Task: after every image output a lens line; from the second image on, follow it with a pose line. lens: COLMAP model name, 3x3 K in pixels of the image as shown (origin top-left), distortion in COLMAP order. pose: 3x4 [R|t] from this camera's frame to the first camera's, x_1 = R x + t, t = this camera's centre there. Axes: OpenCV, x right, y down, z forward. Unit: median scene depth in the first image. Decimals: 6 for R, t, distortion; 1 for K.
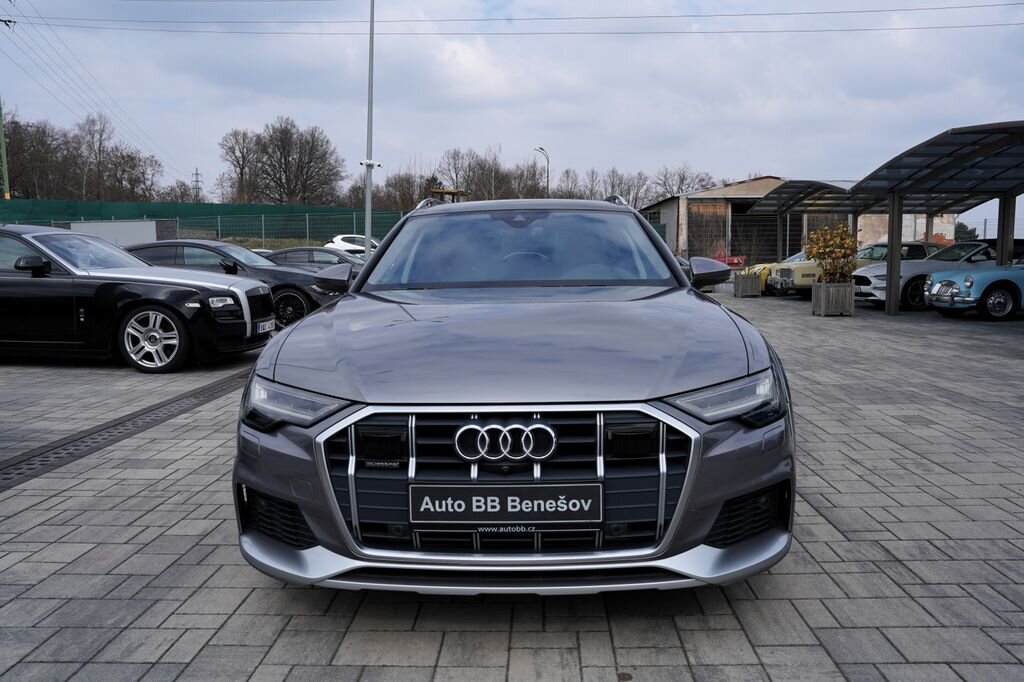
lens RADIAL K [[758.3, 0, 508.9], [0, 758.3, 341.4], [0, 0, 1]] dist [-0.072014, 0.054946]
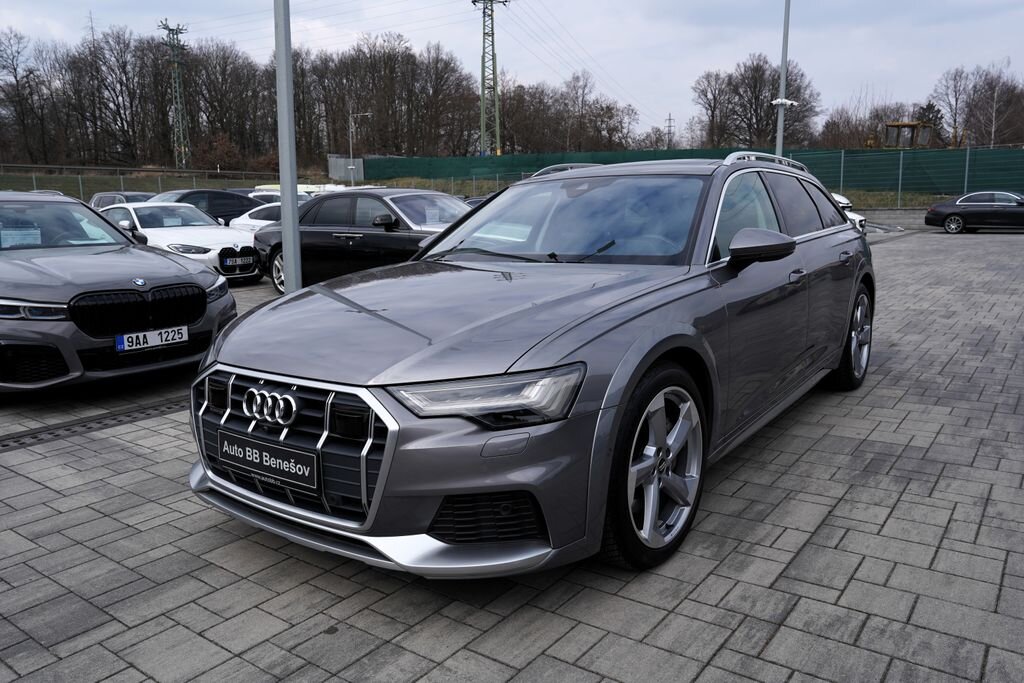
lens RADIAL K [[758.3, 0, 491.1], [0, 758.3, 333.9], [0, 0, 1]] dist [-0.072014, 0.054946]
pose [[0.815632, 0.078656, -0.573199, 0.884571], [-0.041079, 0.996088, 0.078232, -0.080512], [0.577111, -0.040262, 0.815673, 0.232486]]
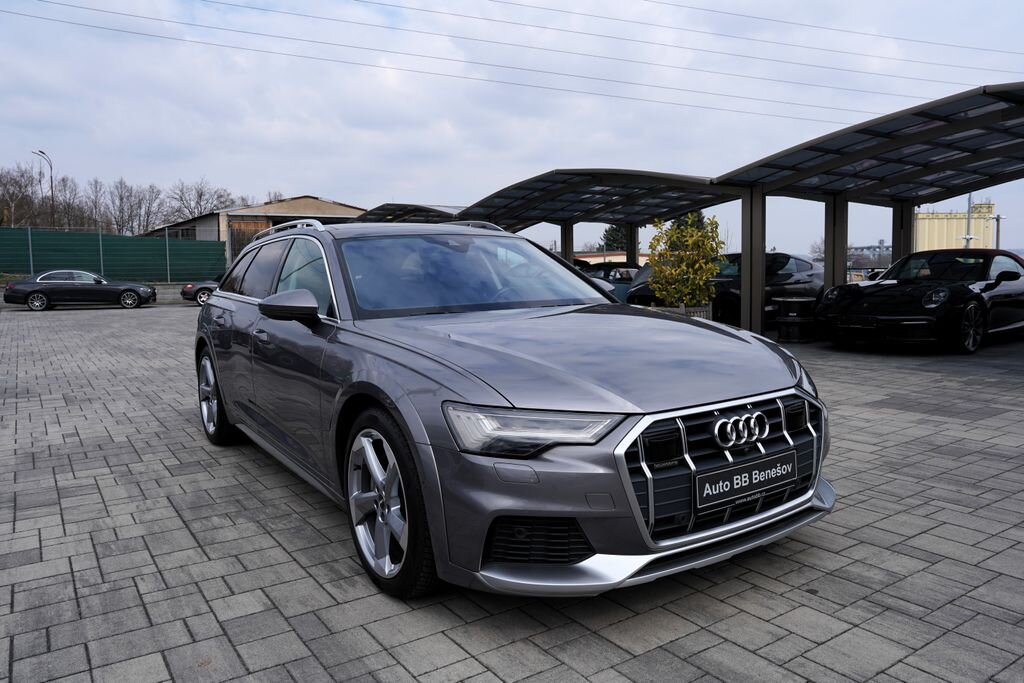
lens RADIAL K [[749.0, 0, 510.1], [0, 749.0, 332.4], [0, 0, 1]] dist [-0.066051, 0.042799]
pose [[0.808755, -0.052989, 0.585753, -0.970765], [0.071933, 0.997368, -0.009094, -0.042055], [-0.583730, 0.049490, 0.810438, 0.201791]]
